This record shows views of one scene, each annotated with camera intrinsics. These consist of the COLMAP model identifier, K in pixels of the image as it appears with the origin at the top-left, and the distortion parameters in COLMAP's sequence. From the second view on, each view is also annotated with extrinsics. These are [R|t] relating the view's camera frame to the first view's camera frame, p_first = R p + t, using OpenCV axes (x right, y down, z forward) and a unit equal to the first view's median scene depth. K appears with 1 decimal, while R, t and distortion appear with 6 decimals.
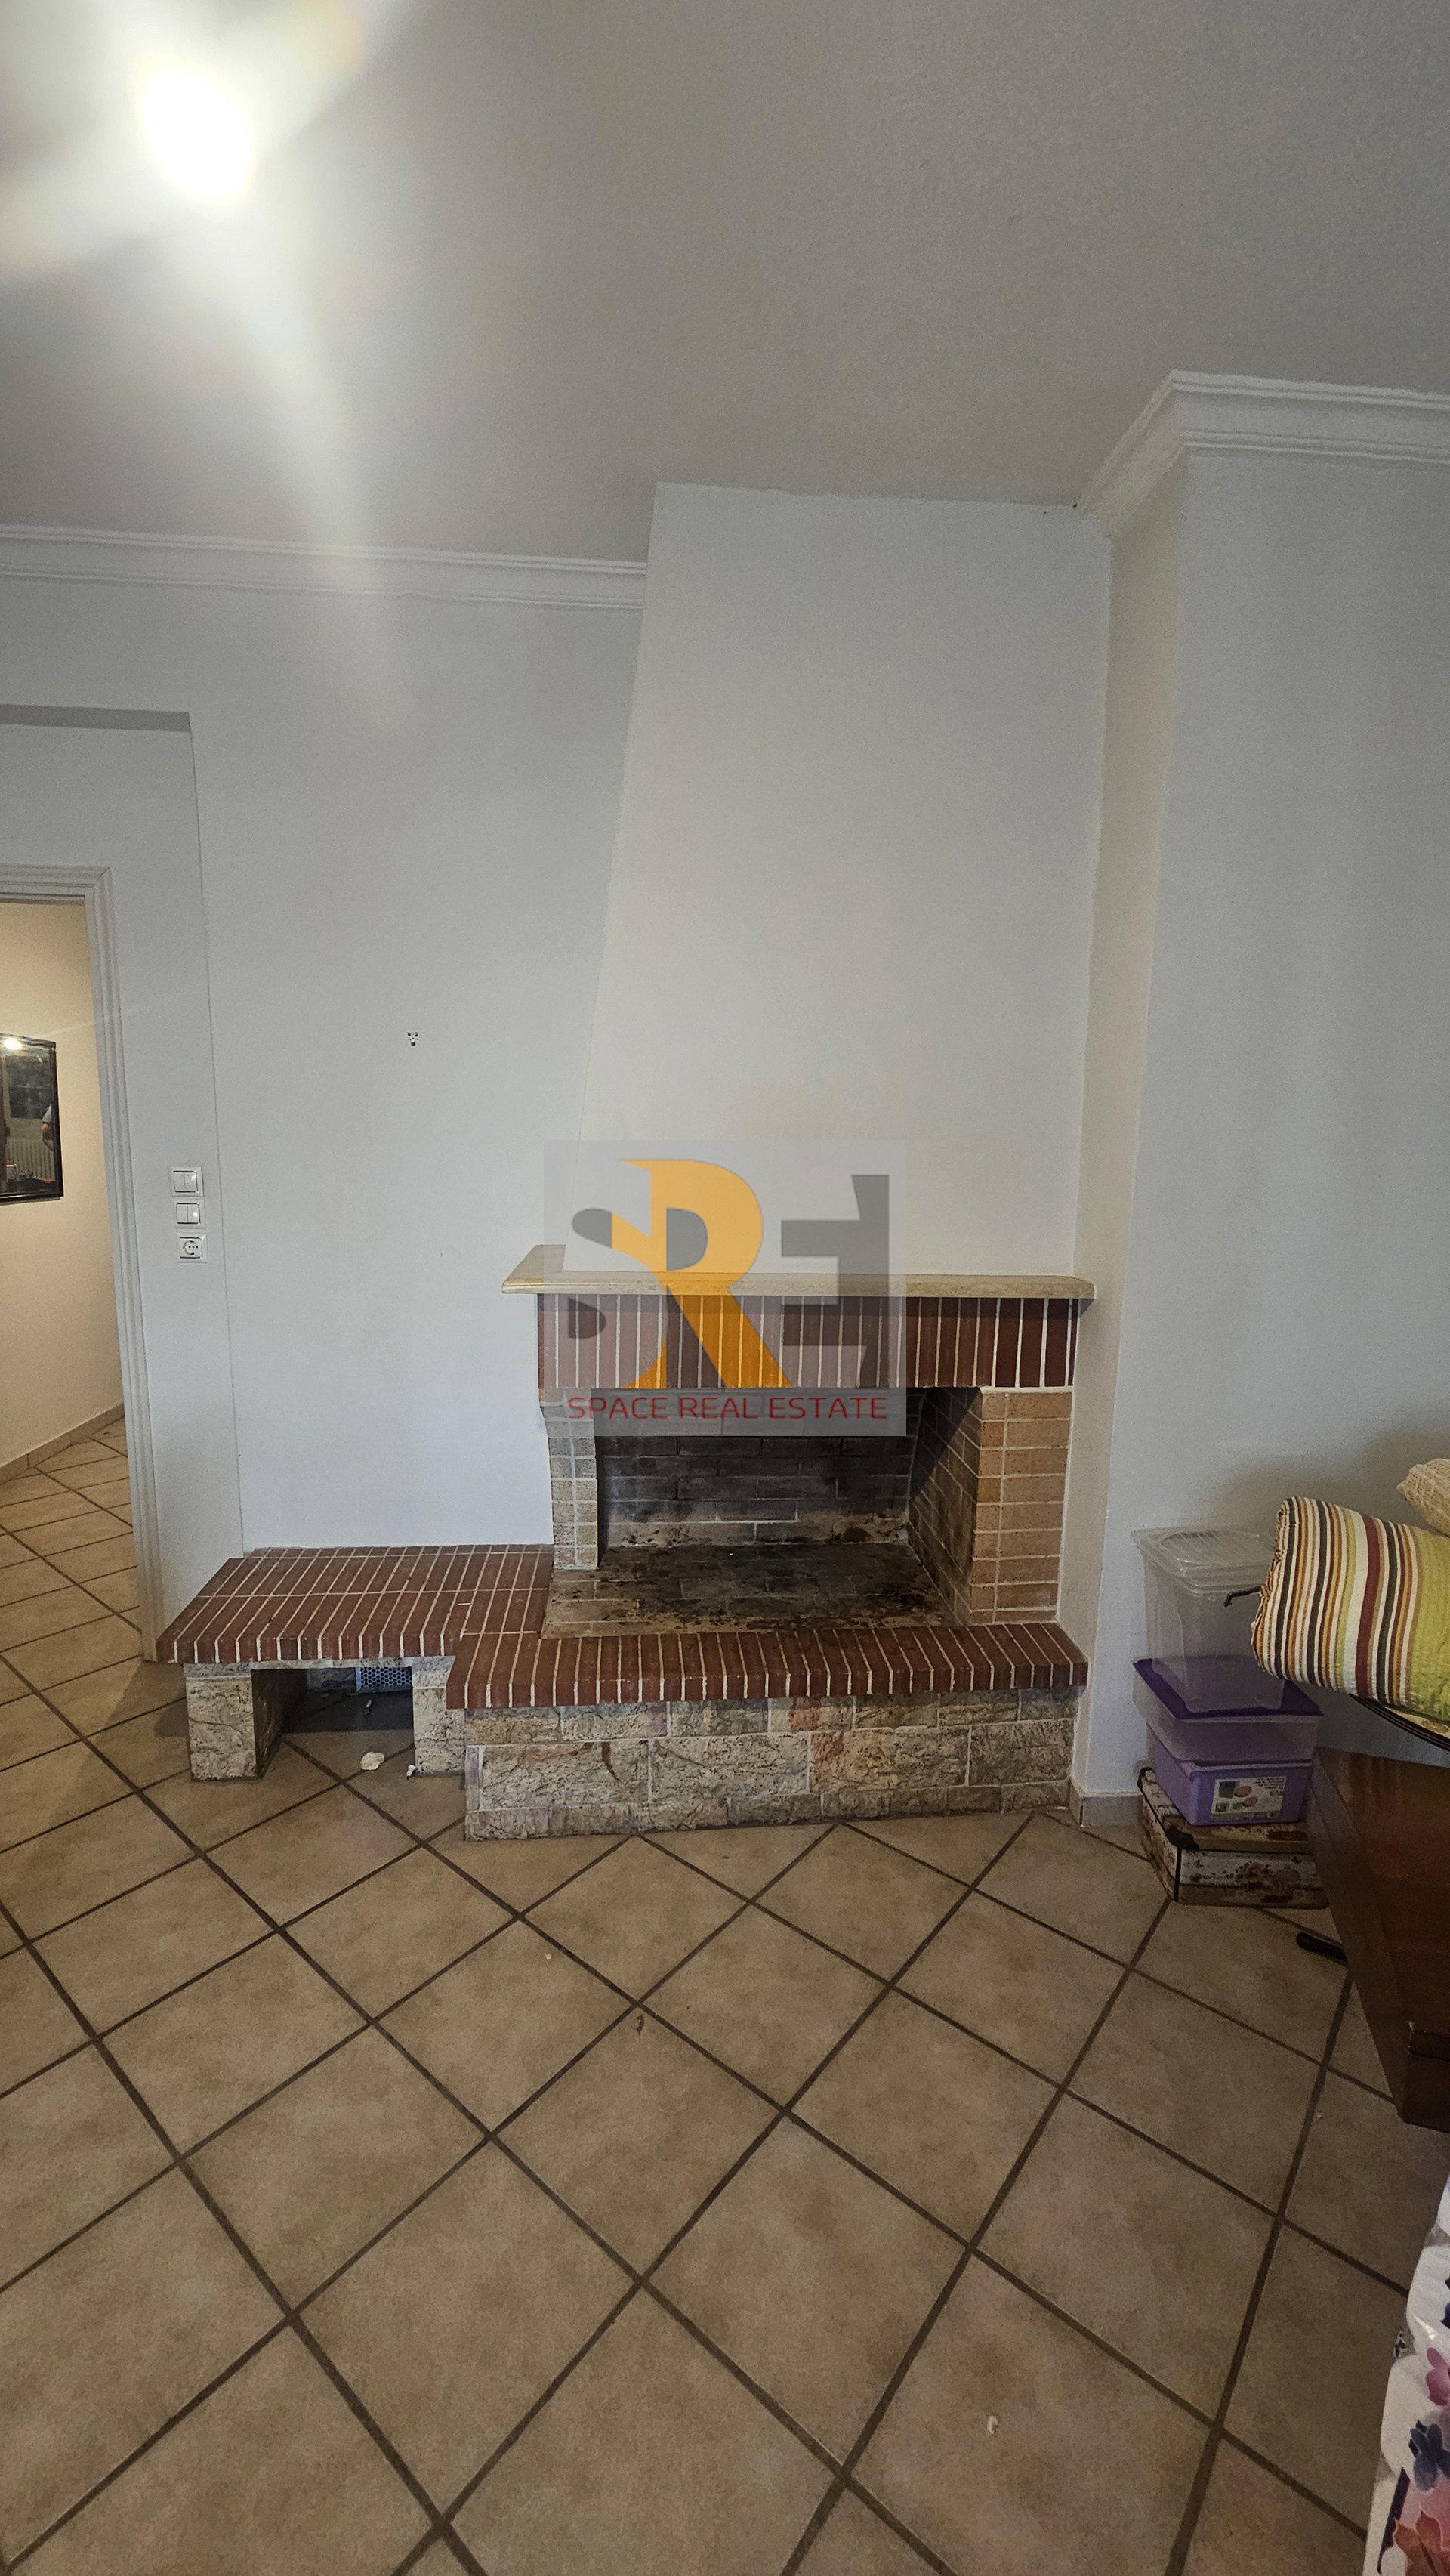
lens RADIAL K [[1055.0, 0, 734.3], [0, 1055.0, 1284.0], [0, 0, 1]] dist [-0.001619, -0.000600]
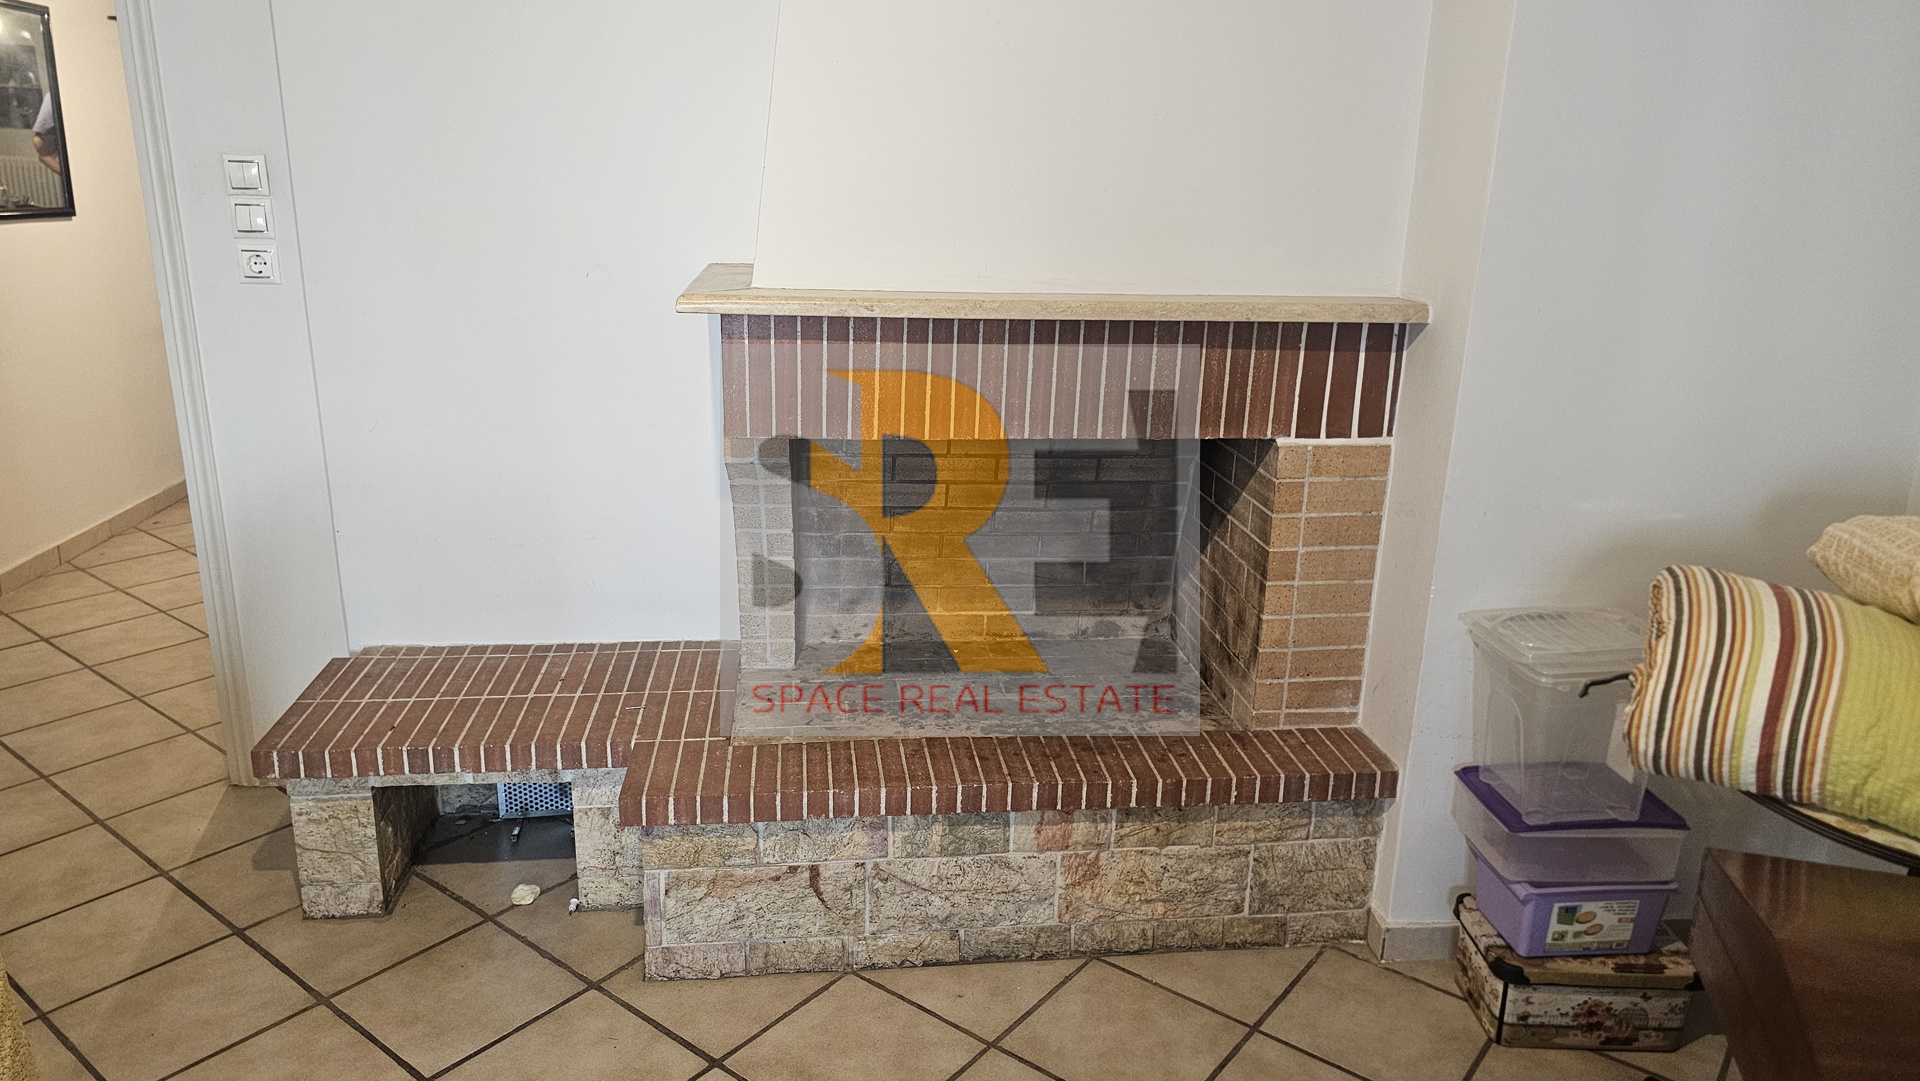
lens RADIAL K [[1287.6, 0, 945.0], [0, 1287.6, 527.0], [0, 0, 1]] dist [0.050075, -0.037449]
pose [[0.999861, -0.001122, 0.016638, -0.034021], [-0.000980, 0.992055, 0.125802, 0.041772], [-0.016647, -0.125801, 0.991916, 0.025583]]
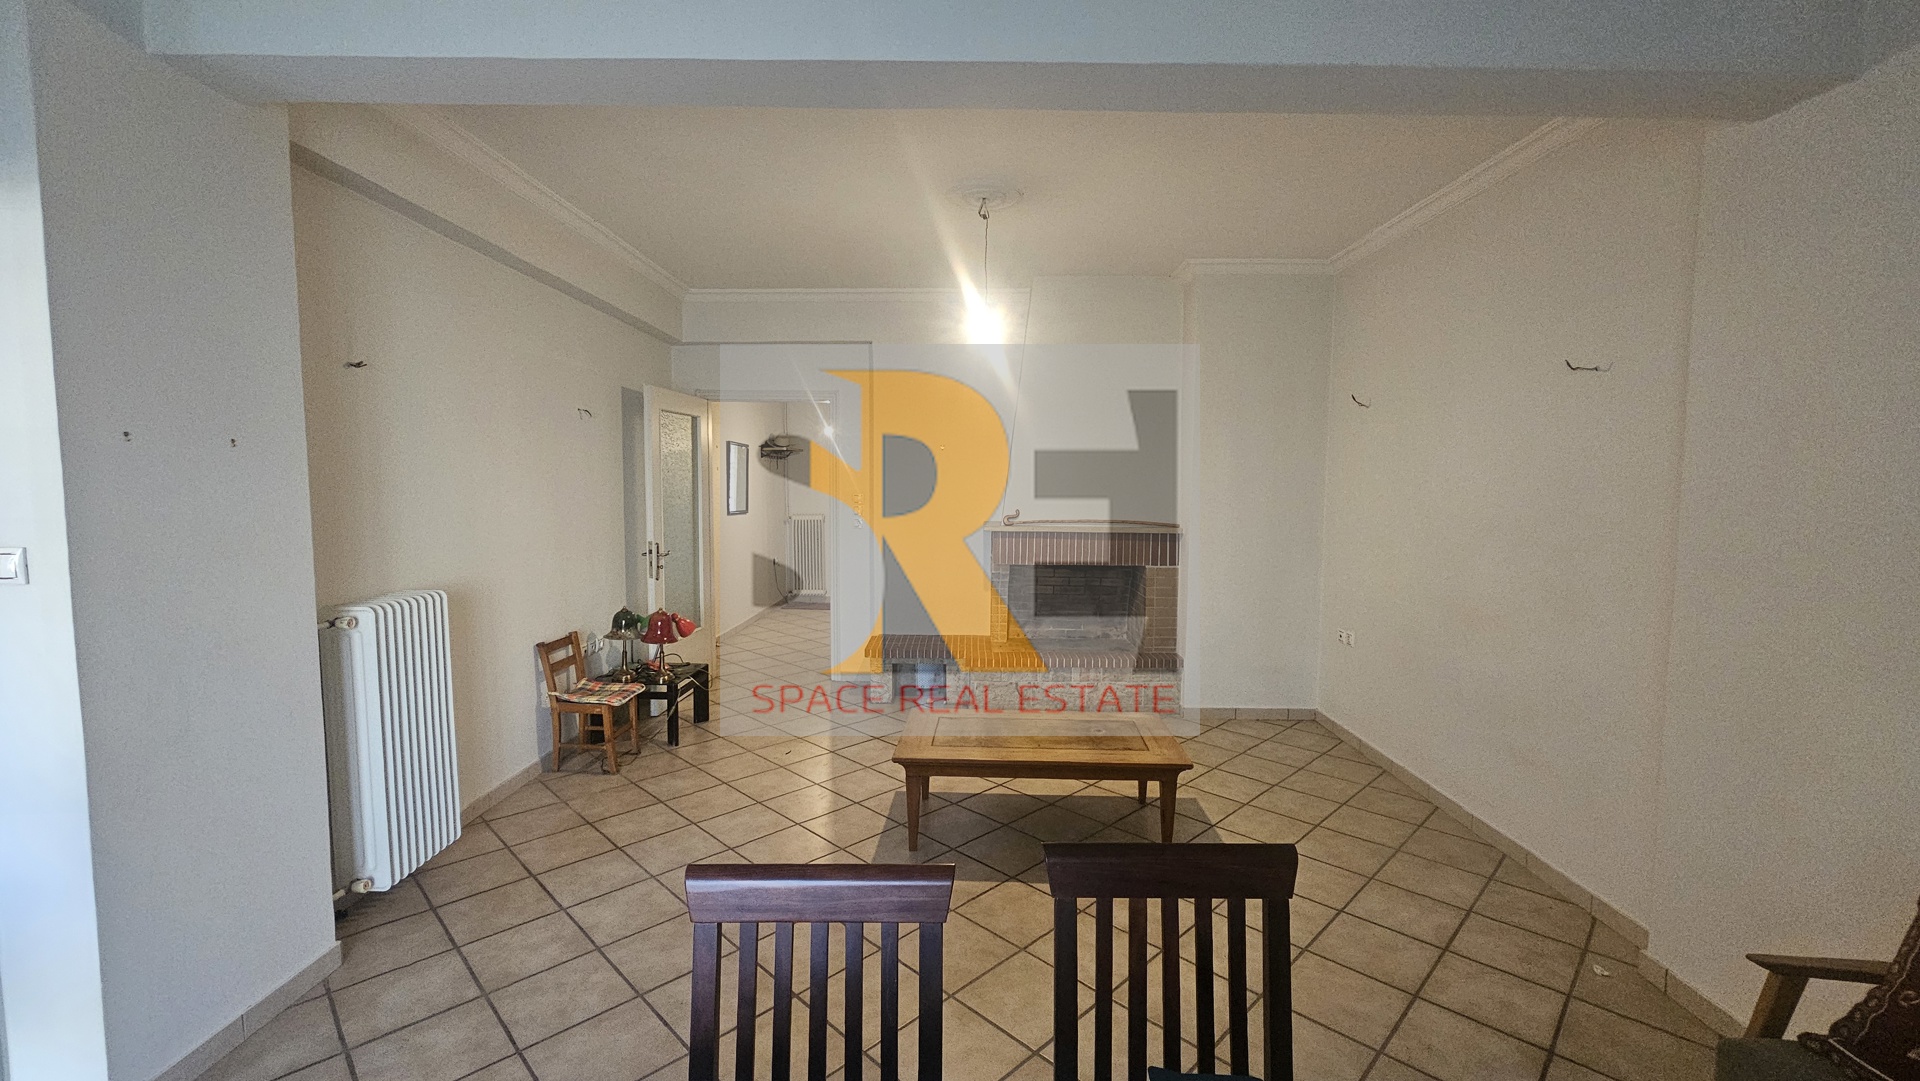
lens RADIAL K [[786.4, 0, 967.1], [0, 786.4, 529.8], [0, 0, 1]] dist [-0.001619, -0.000600]
pose [[0.995490, -0.003447, -0.094799, -0.047282], [-0.004937, 0.996103, -0.088059, 0.191627], [0.094733, 0.088130, 0.991594, -1.177830]]
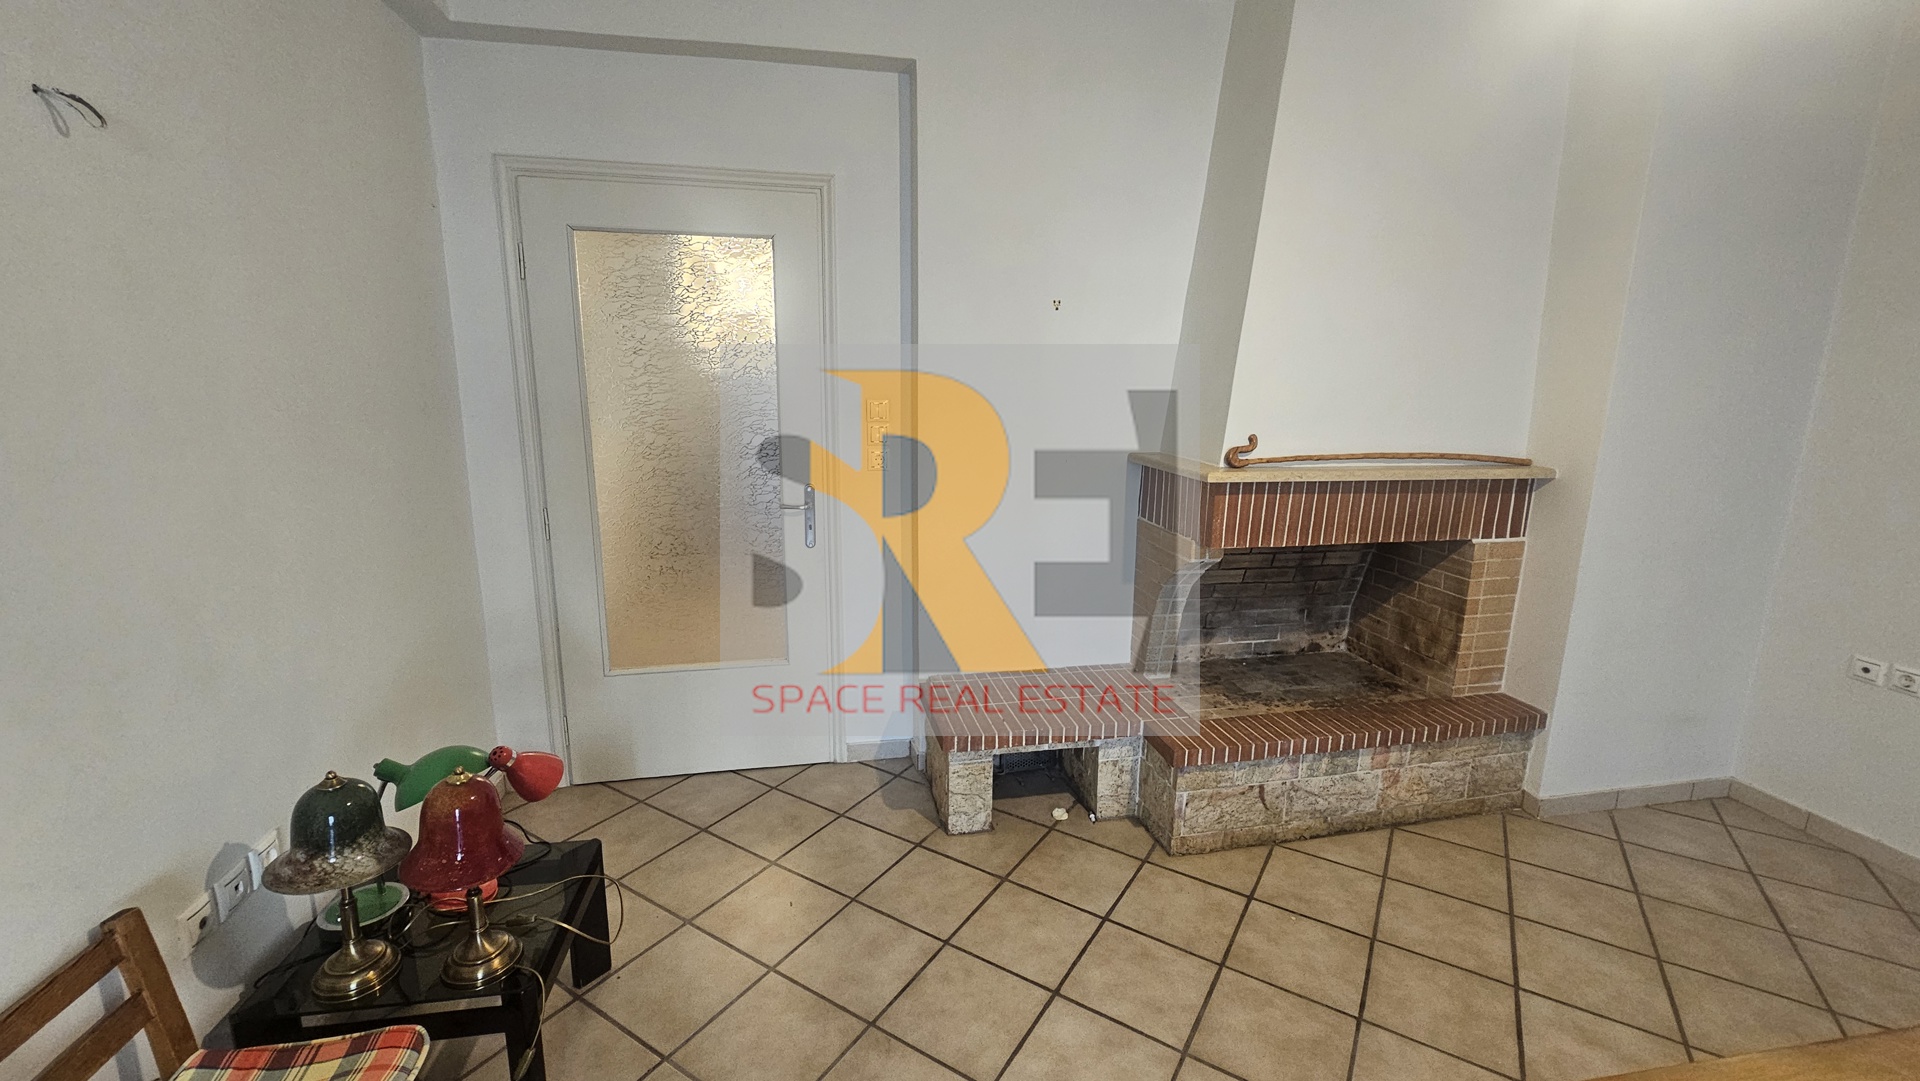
lens RADIAL K [[786.4, 0, 967.2], [0, 786.4, 530.5], [0, 0, 1]] dist [-0.001619, -0.000600]
pose [[0.992528, -0.029219, 0.118470, -0.619607], [0.024079, 0.998715, 0.044585, 0.017398], [-0.119620, -0.041399, 0.991956, -0.031026]]
